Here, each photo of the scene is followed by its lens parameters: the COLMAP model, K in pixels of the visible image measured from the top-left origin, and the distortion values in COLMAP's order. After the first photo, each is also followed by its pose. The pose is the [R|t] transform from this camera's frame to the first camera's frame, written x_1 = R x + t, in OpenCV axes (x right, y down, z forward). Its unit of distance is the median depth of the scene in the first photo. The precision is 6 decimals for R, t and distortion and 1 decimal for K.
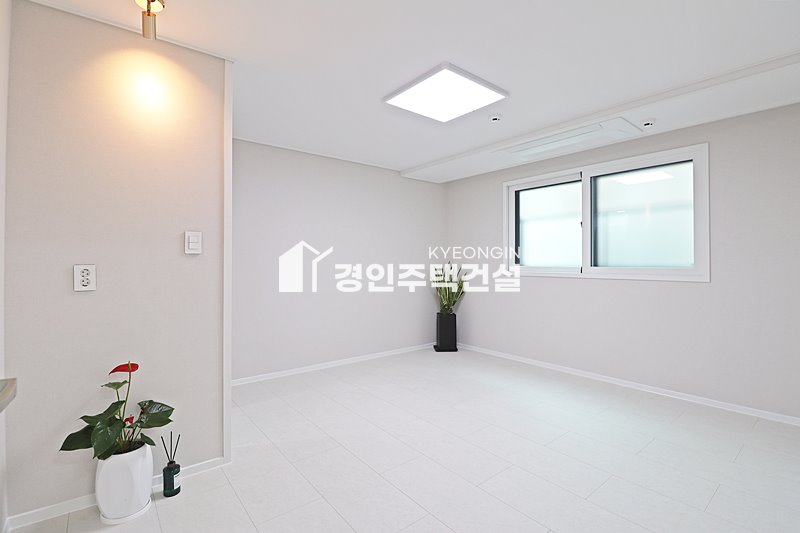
lens RADIAL K [[366.5, 0, 403.2], [0, 366.5, 265.7], [0, 0, 1]] dist [-0.012051, -0.006794]
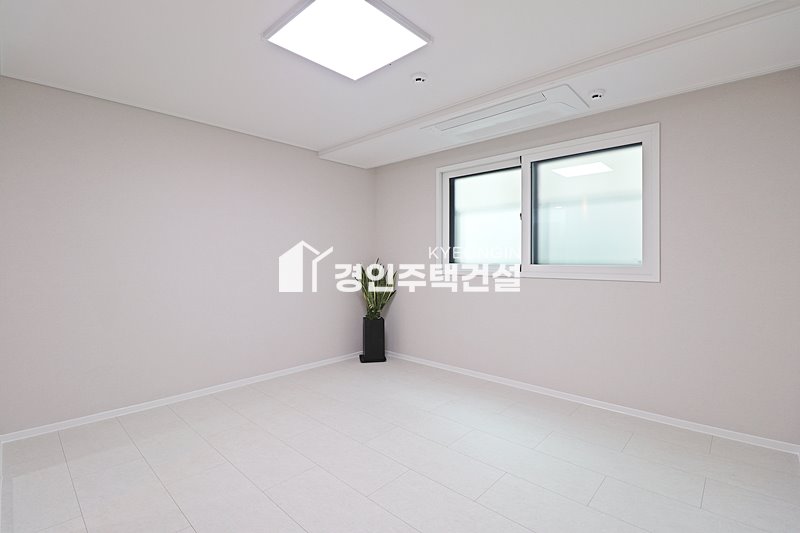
lens RADIAL K [[366.5, 0, 401.4], [0, 366.5, 263.2], [0, 0, 1]] dist [-0.012051, -0.006794]
pose [[0.990133, 0.000200, 0.140134, 0.073176], [-0.000317, 1.000000, 0.000811, -0.000969], [-0.140133, -0.000847, 0.990132, 0.155278]]
